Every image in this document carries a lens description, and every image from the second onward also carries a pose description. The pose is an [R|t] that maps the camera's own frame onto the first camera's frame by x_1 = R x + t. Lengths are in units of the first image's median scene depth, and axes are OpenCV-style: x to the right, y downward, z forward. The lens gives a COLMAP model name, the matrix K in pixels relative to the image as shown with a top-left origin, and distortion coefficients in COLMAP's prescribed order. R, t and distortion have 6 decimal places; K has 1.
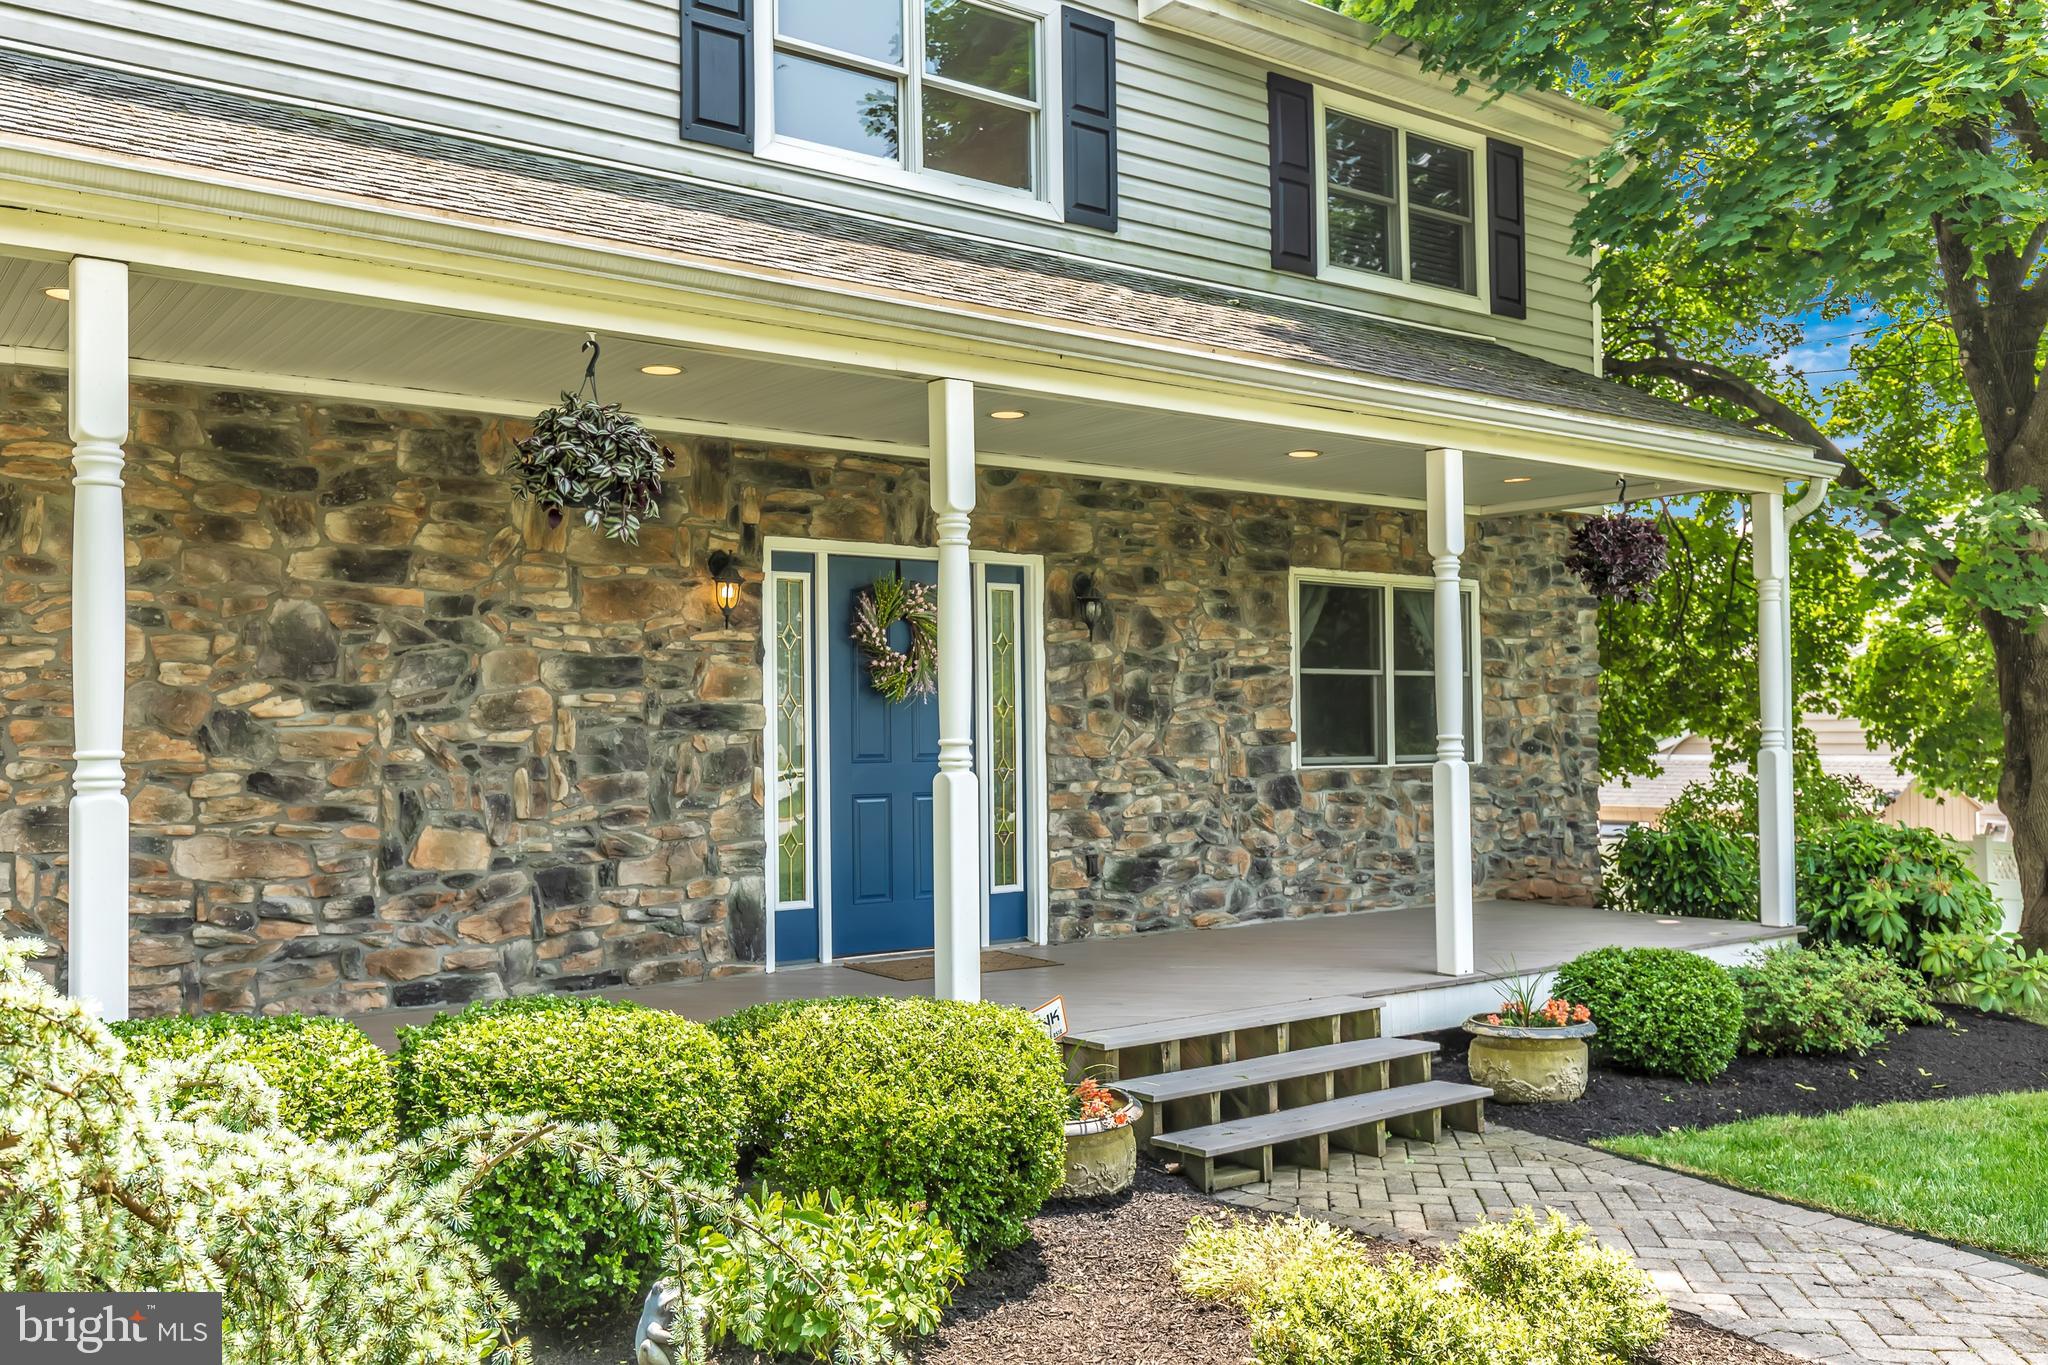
lens RADIAL K [[1601.3, 0, 1004.6], [0, 1601.3, 676.7], [0, 0, 1]] dist [0.004873, 0.004062]
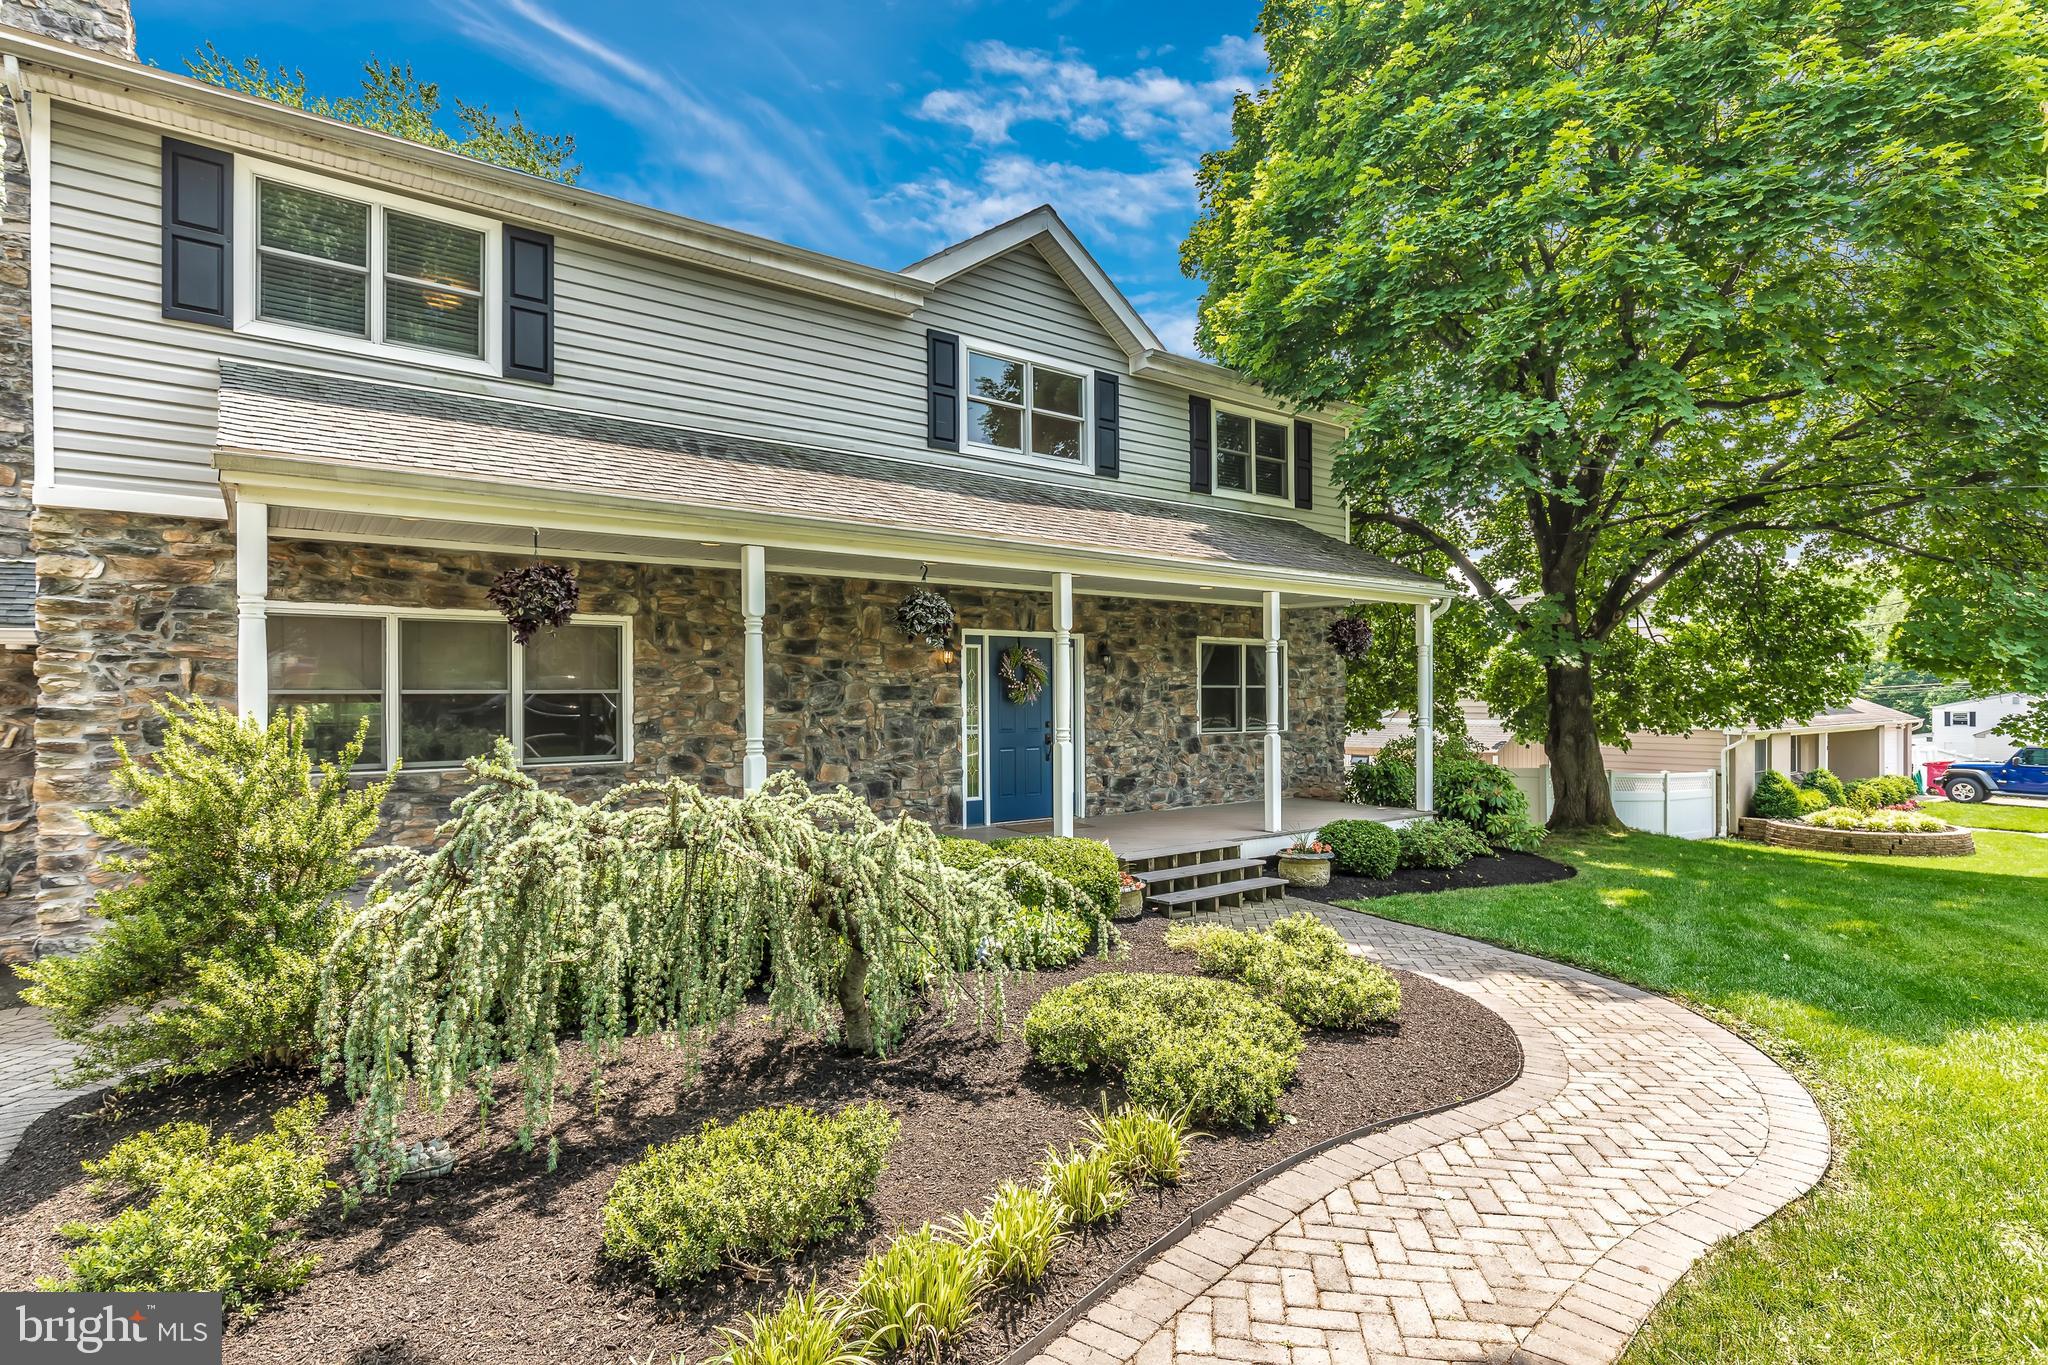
lens RADIAL K [[1032.3, 0, 1048.1], [0, 1032.3, 682.5], [0, 0, 1]] dist [-0.001684, 0.000748]
pose [[0.998159, 0.011657, 0.059515, -0.104251], [-0.013413, 0.999484, 0.029188, -0.051262], [-0.059144, -0.029932, 0.997801, -0.357721]]
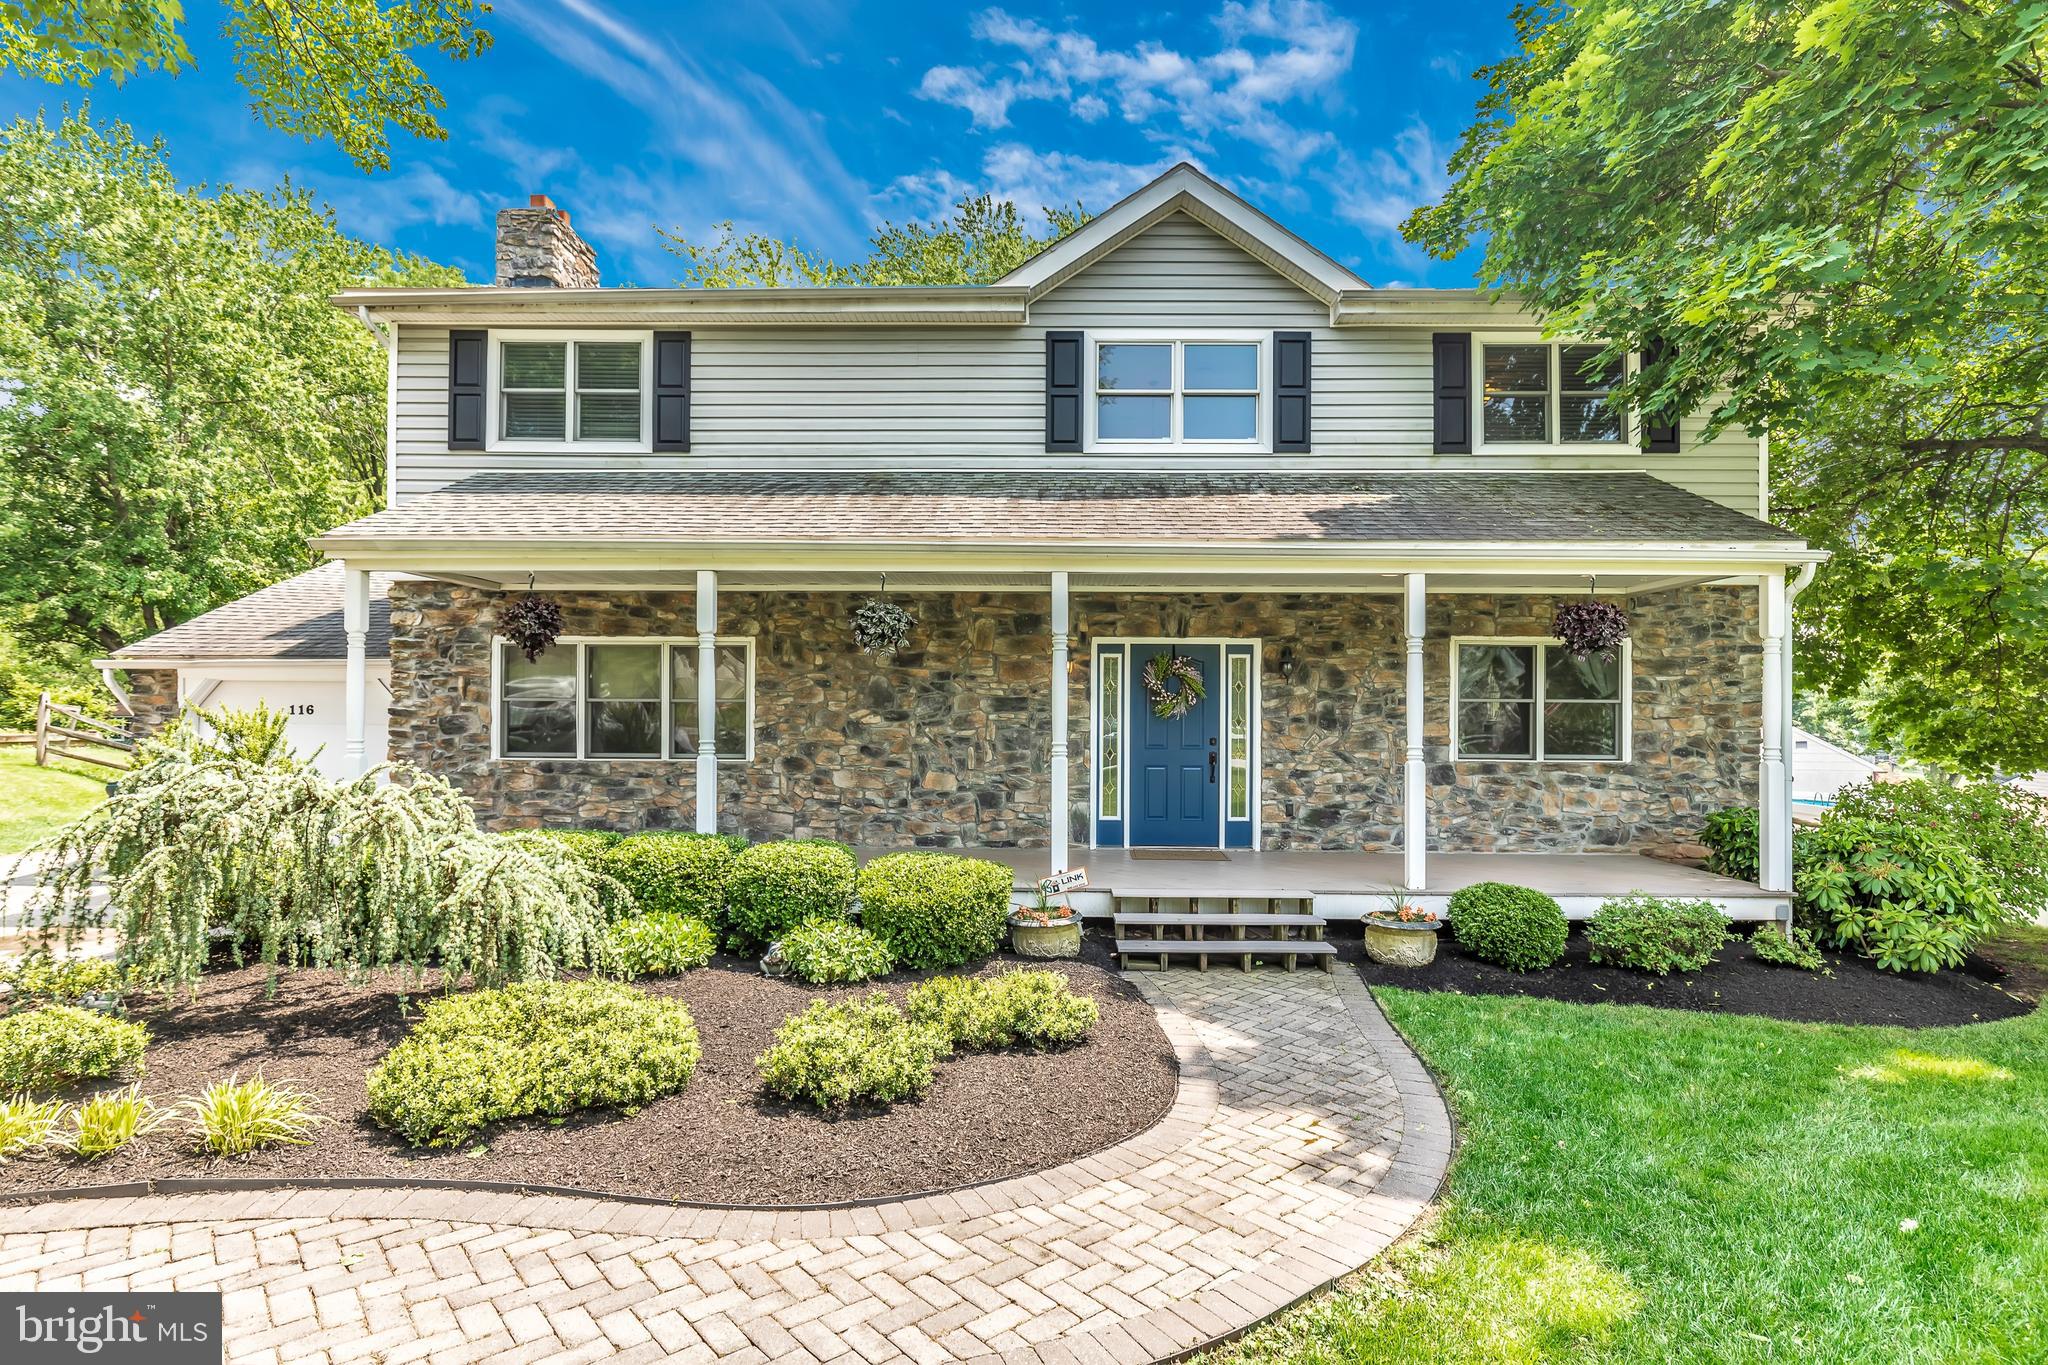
lens RADIAL K [[1032.3, 0, 1025.1], [0, 1032.3, 689.3], [0, 0, 1]] dist [-0.001684, 0.000748]
pose [[0.815667, 0.007346, -0.578476, 0.487334], [0.005316, 0.999782, 0.020191, -0.043206], [0.578498, -0.019544, 0.815450, -0.115157]]
